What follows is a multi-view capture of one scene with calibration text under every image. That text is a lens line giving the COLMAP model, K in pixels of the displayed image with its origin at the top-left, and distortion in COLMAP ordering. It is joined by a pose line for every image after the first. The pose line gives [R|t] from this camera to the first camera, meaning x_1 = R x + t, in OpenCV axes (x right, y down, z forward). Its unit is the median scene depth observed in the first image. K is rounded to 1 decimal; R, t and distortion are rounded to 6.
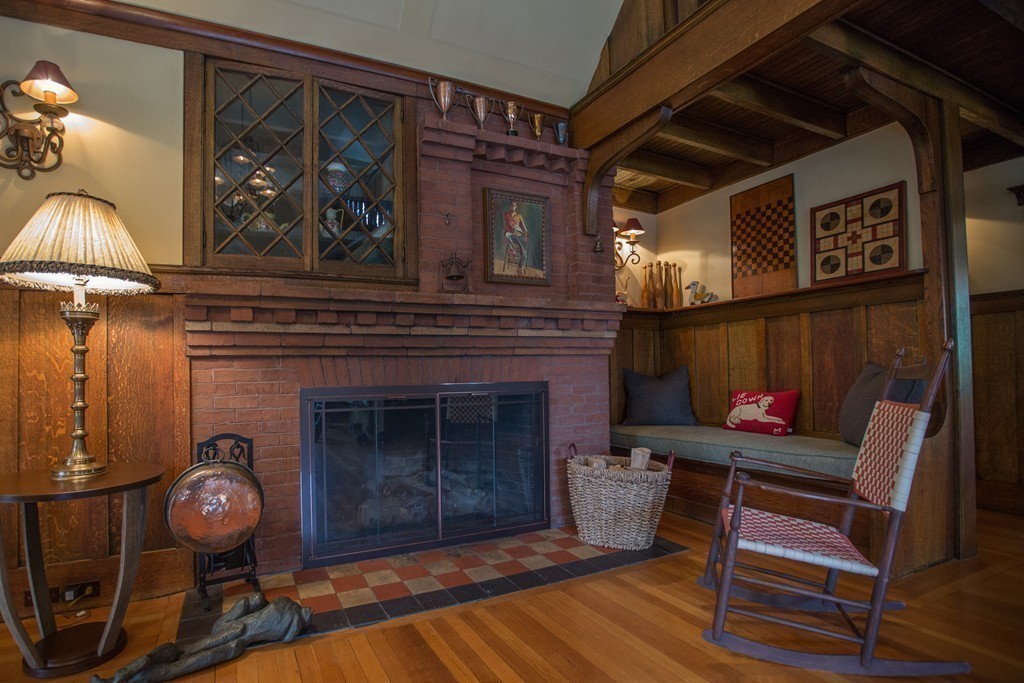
lens RADIAL K [[495.7, 0, 458.2], [0, 495.7, 369.3], [0, 0, 1]] dist [-0.002893, -0.000096]
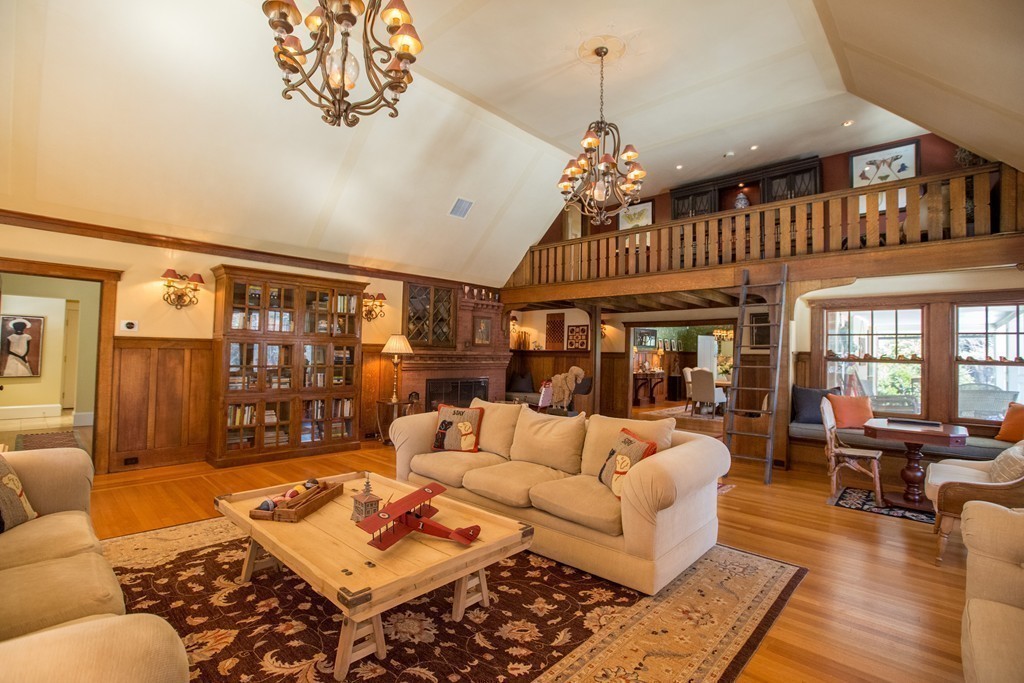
lens RADIAL K [[467.7, 0, 512.5], [0, 467.7, 339.5], [0, 0, 1]] dist [-0.000031, 0.000000]
pose [[0.925560, 0.060517, 0.373732, -0.795752], [-0.058474, 0.998147, -0.016813, -0.173896], [-0.374057, -0.006292, 0.927384, -1.786326]]
